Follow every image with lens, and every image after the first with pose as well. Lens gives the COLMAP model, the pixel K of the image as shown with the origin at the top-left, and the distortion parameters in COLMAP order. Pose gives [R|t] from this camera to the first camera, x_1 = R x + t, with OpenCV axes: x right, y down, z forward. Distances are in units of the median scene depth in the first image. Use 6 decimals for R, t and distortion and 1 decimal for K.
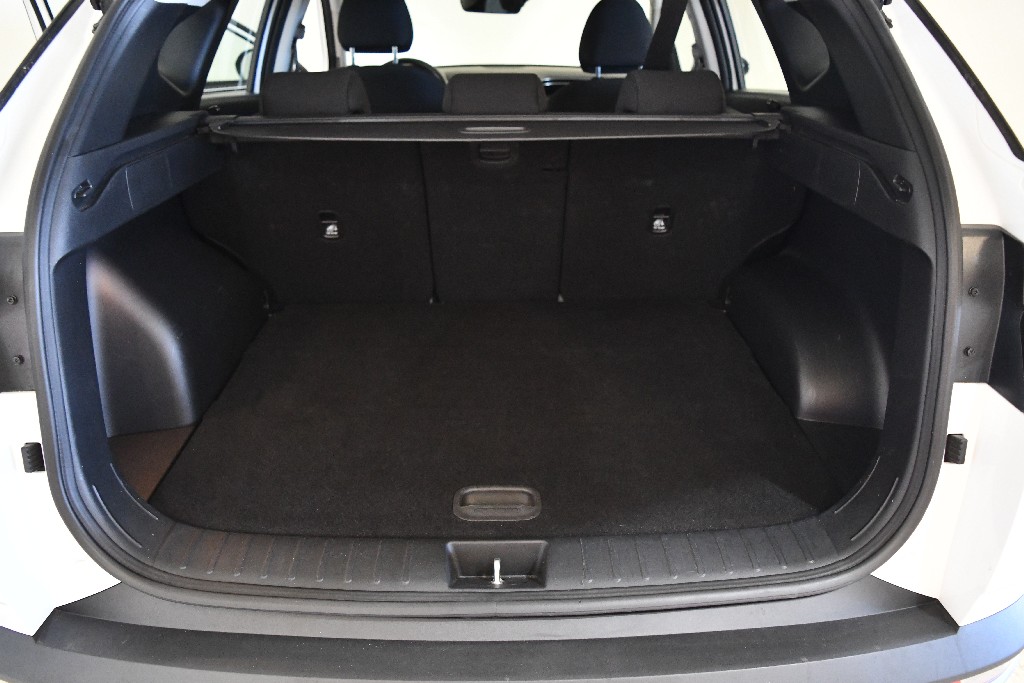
lens RADIAL K [[802.4, 0, 512.0], [0, 802.4, 341.5], [0, 0, 1]] dist [-0.084140, 0.001731]
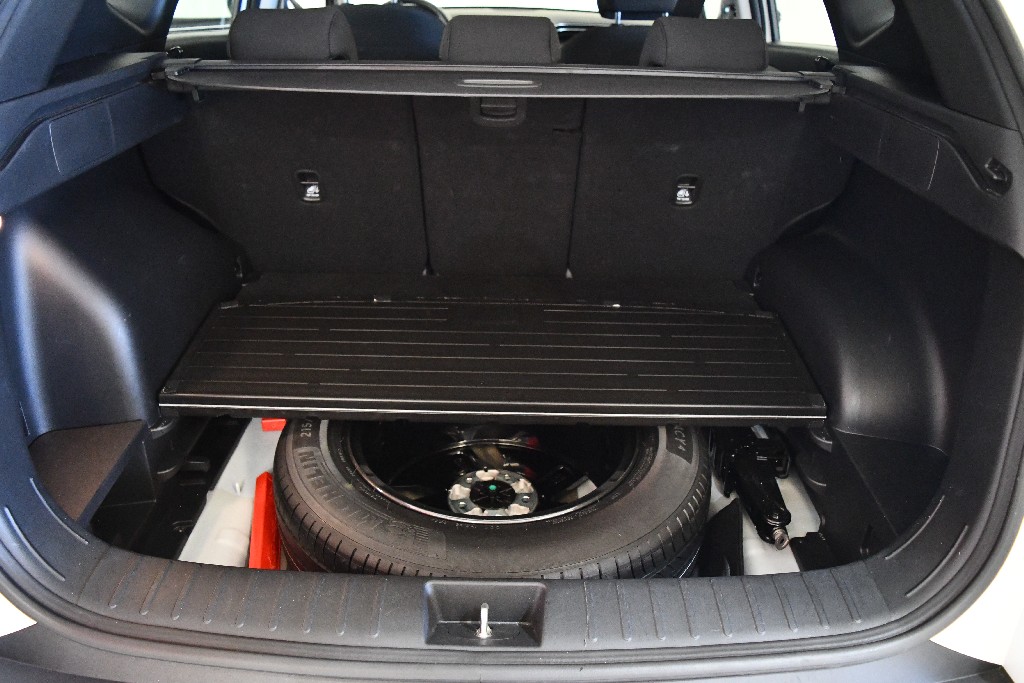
lens RADIAL K [[802.4, 0, 512.0], [0, 802.4, 341.5], [0, 0, 1]] dist [-0.084140, 0.001731]
pose [[0.999591, 0.028134, -0.005132, 0.004834], [-0.027756, 0.997629, 0.062975, -0.042666], [0.006892, -0.062807, 0.998002, 0.131960]]
